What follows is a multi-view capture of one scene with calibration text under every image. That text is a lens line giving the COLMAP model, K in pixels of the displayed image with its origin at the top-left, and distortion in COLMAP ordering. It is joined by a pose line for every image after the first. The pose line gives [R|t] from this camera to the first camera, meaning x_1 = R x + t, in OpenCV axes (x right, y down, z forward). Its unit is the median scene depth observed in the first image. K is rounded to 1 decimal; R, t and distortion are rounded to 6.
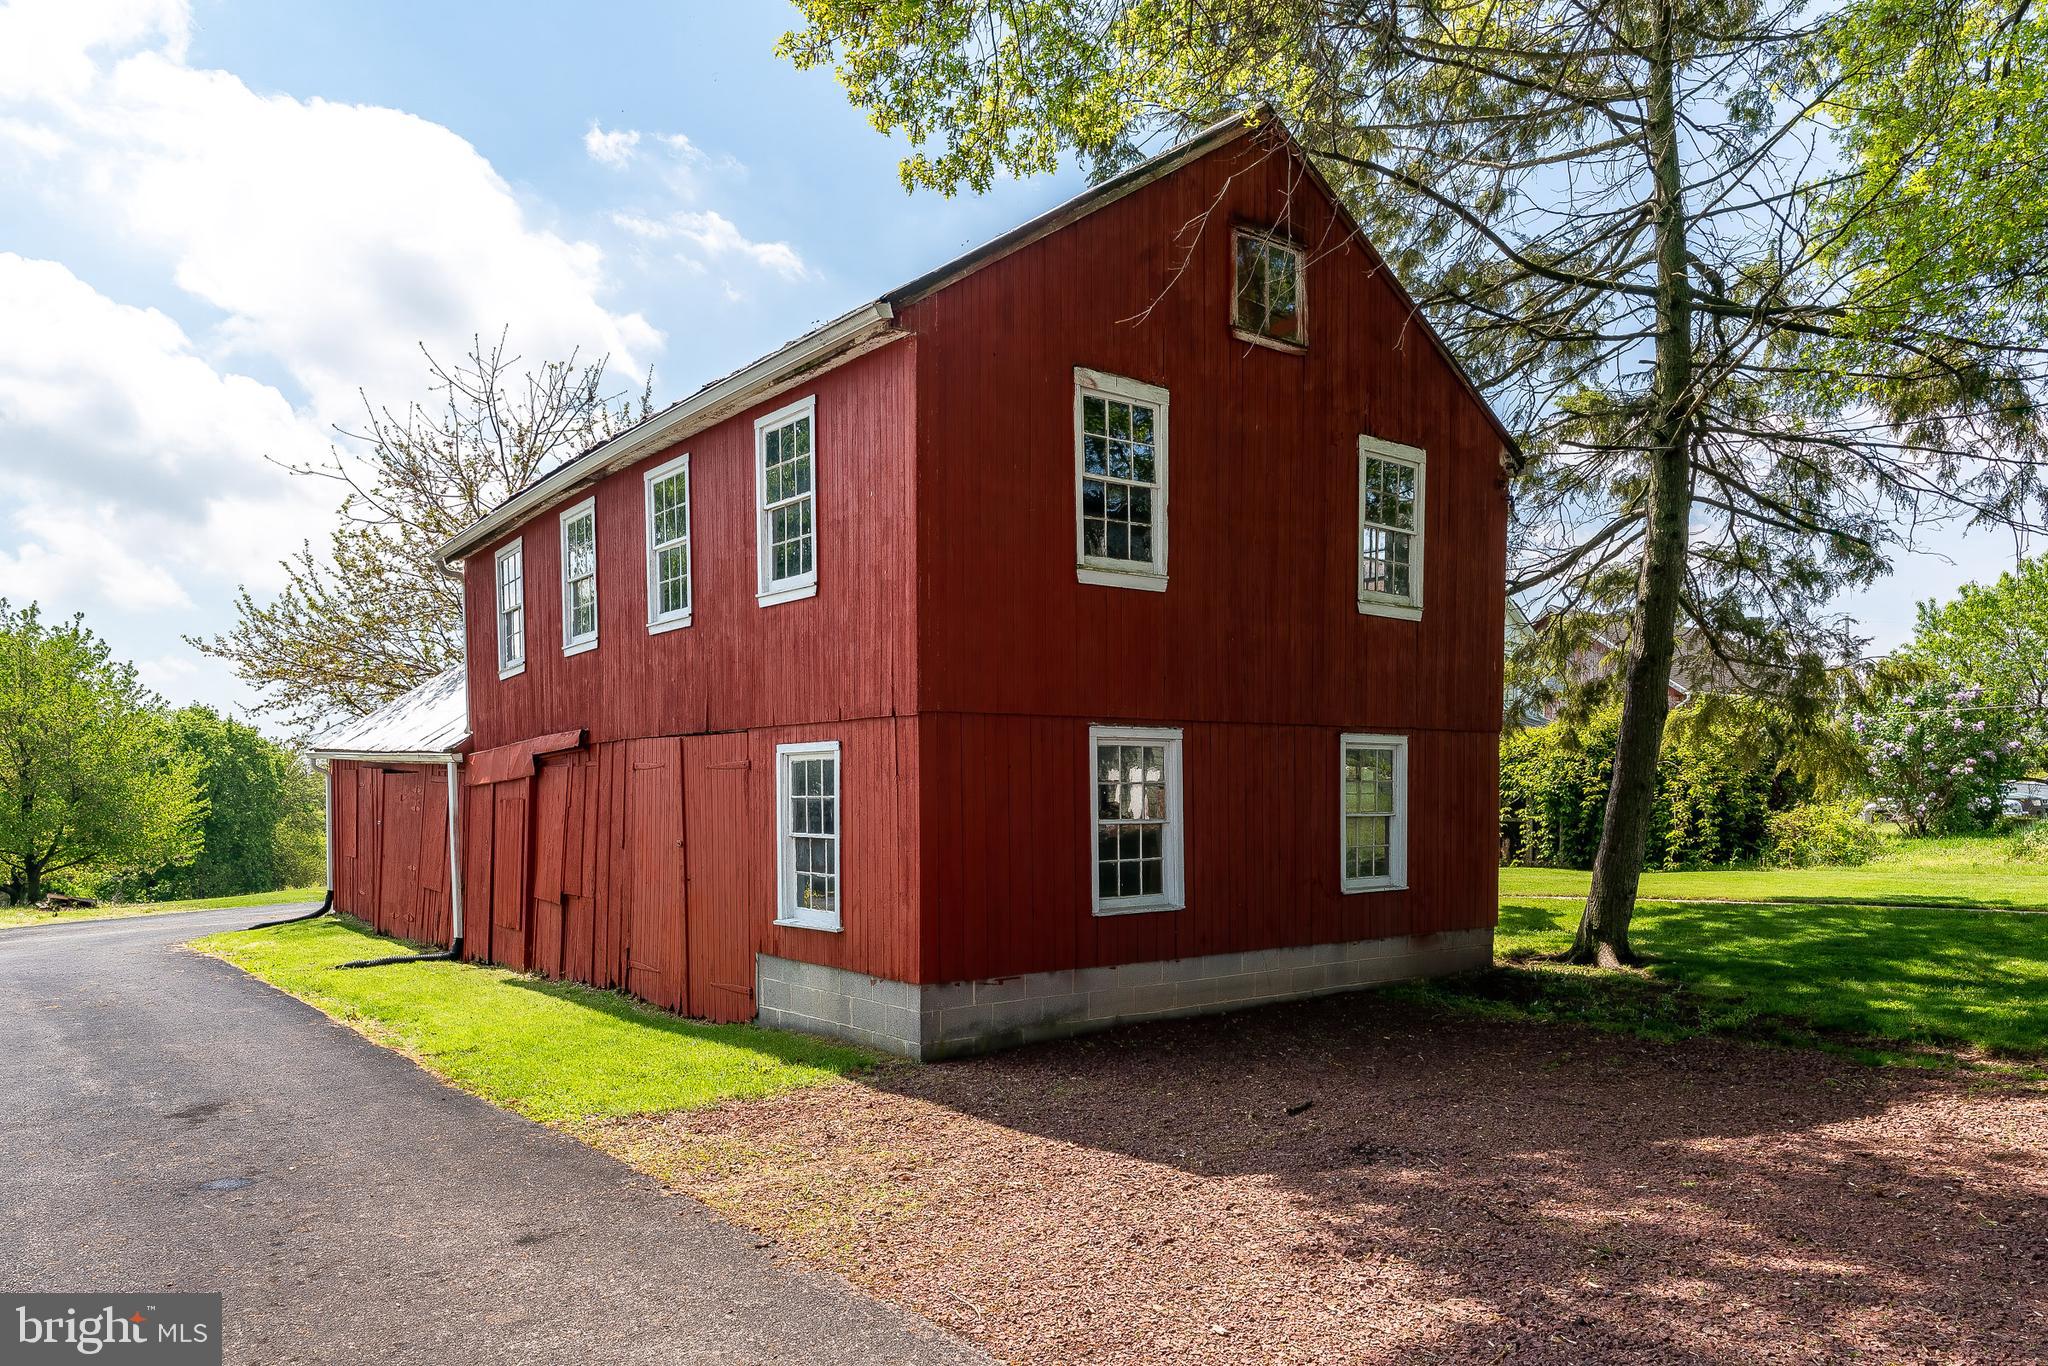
lens RADIAL K [[1405.8, 0, 1024.8], [0, 1405.8, 786.1], [0, 0, 1]] dist [-0.068574, -0.001636]
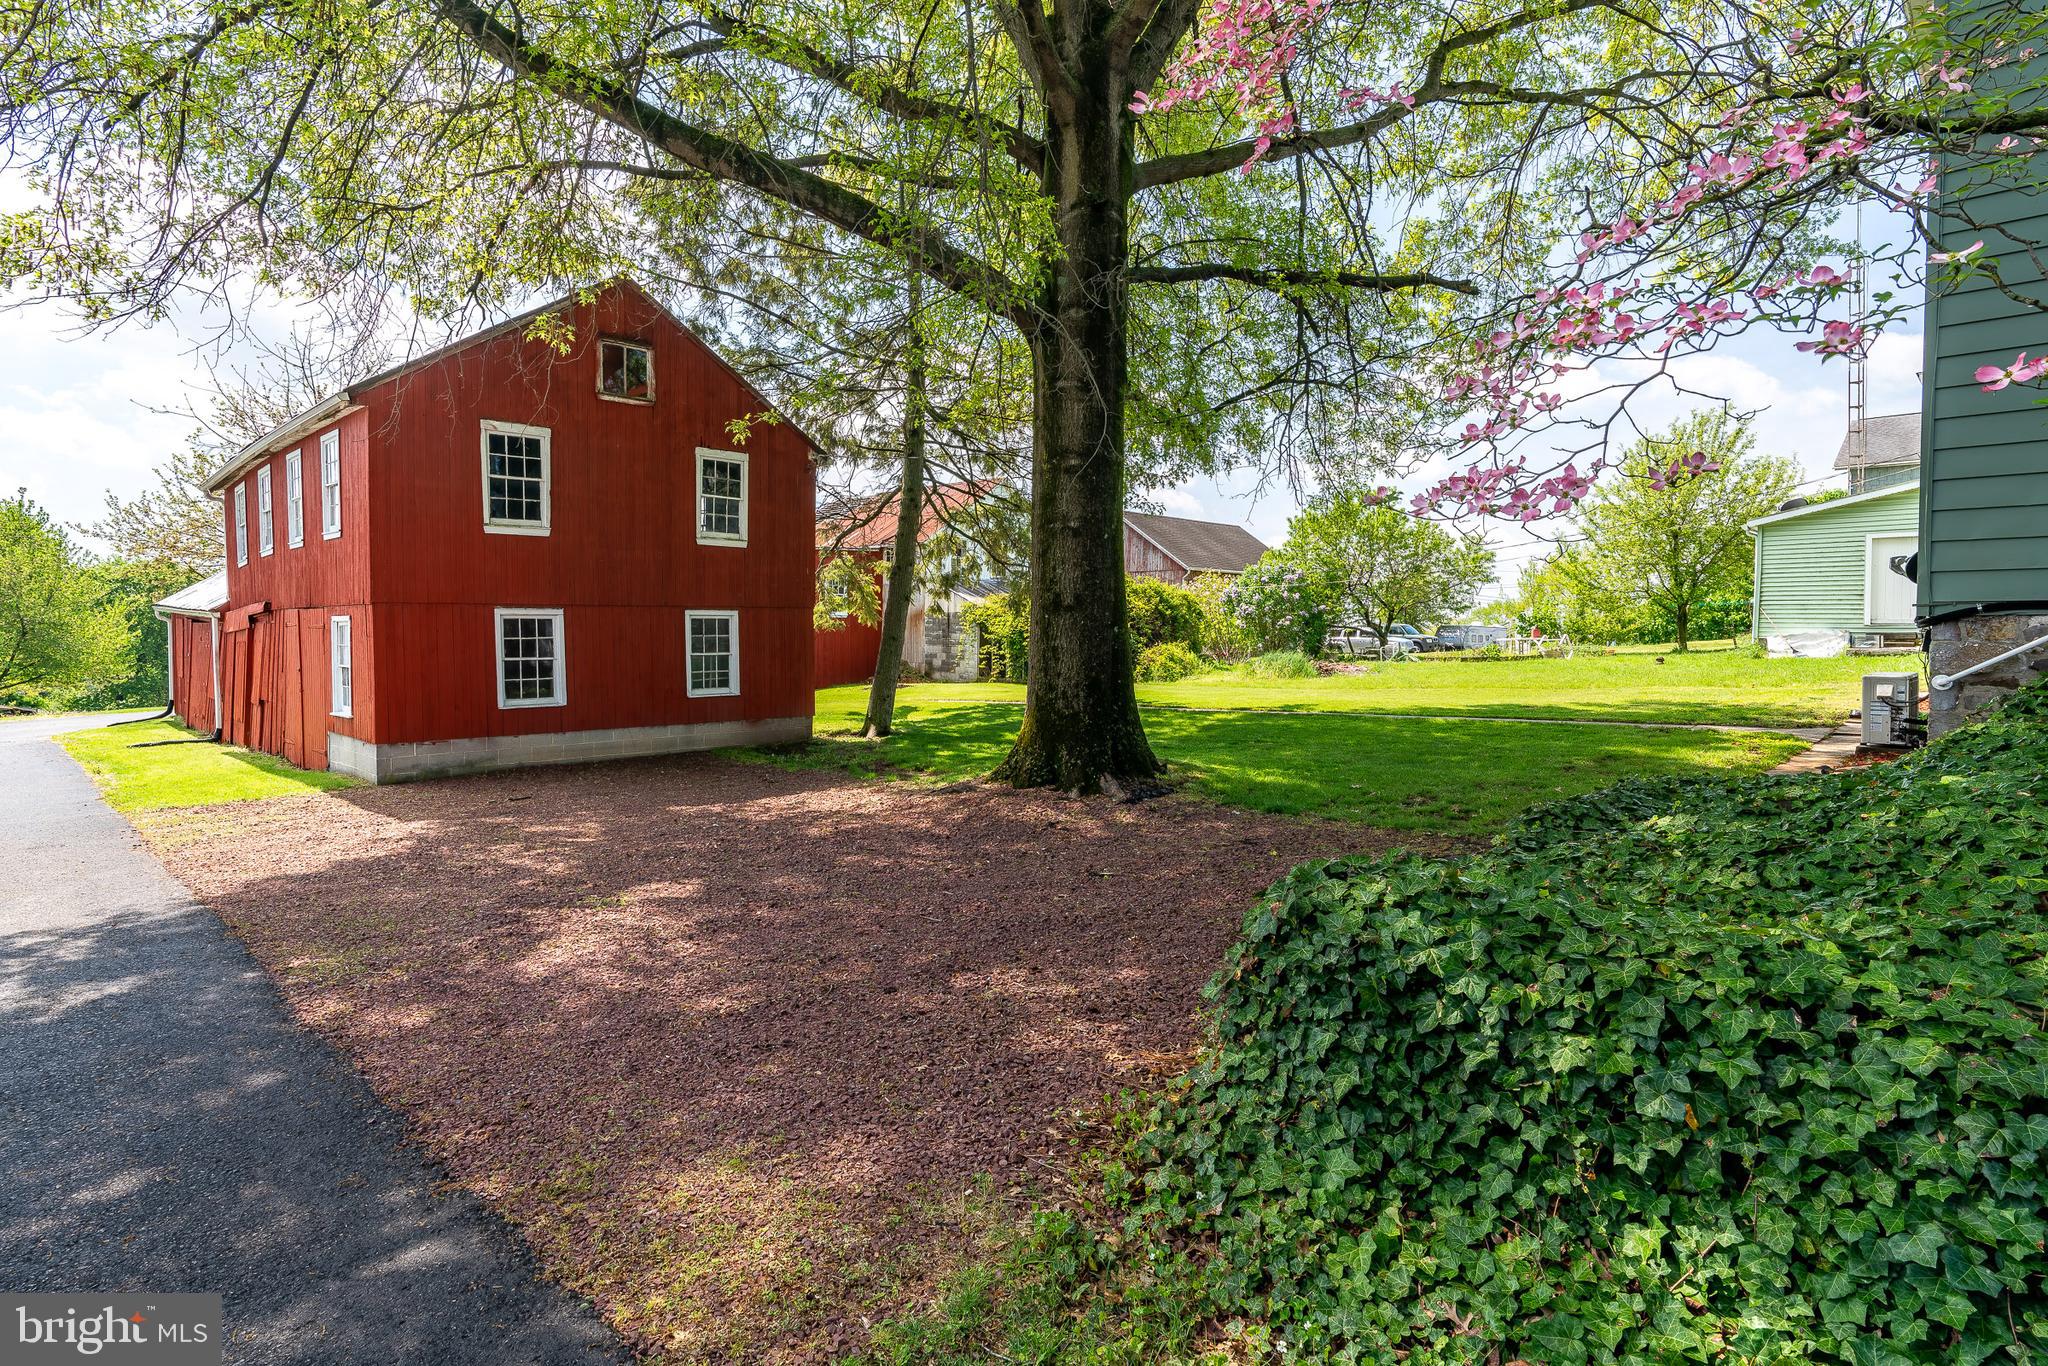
lens RADIAL K [[1047.2, 0, 1023.4], [0, 1047.2, 618.9], [0, 0, 1]] dist [-0.015624, -0.000077]
pose [[0.990976, 0.006412, 0.133885, 0.481666], [-0.006003, 0.999976, -0.003461, -0.023897], [-0.133904, 0.002626, 0.990991, -0.417404]]
